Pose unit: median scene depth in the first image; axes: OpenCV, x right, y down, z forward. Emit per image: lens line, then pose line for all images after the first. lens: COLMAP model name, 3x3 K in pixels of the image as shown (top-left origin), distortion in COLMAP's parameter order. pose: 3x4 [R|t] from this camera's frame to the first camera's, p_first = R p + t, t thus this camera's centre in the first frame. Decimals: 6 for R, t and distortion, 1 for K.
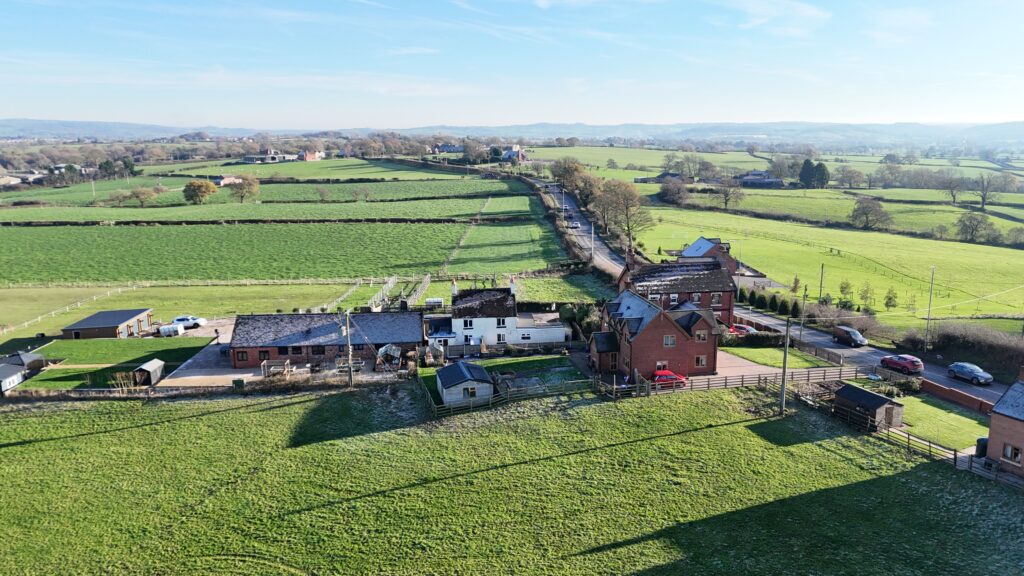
lens RADIAL K [[636.3, 0, 512.0], [0, 636.3, 288.0], [0, 0, 1]] dist [0.034015, 0.000491]
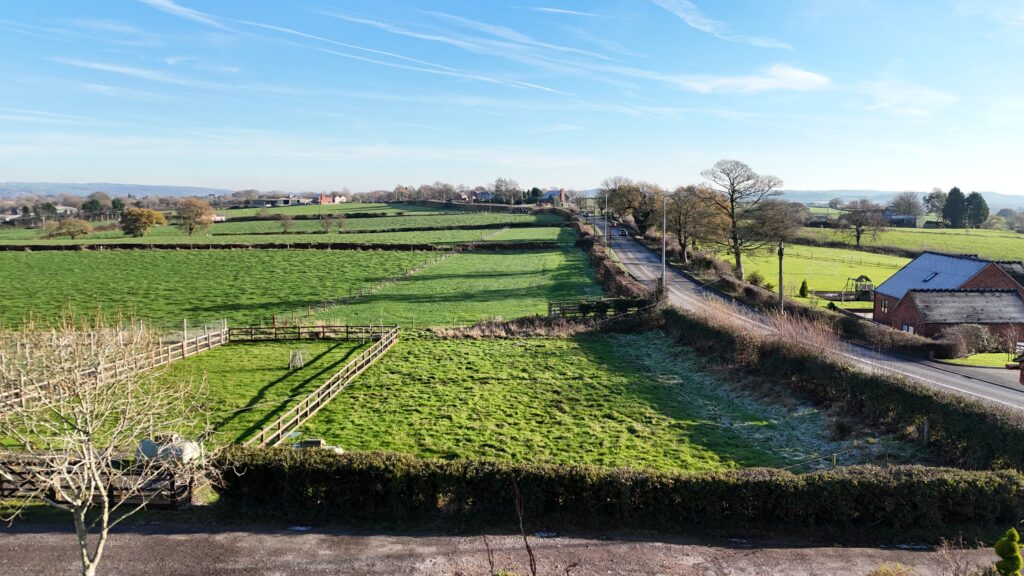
lens RADIAL K [[636.3, 0, 512.0], [0, 636.3, 288.0], [0, 0, 1]] dist [0.034015, 0.000491]
pose [[0.996147, 0.014743, -0.086454, 0.045702], [-0.023467, 0.994632, -0.100780, -0.005042], [0.084505, 0.102421, 0.991145, 0.407875]]
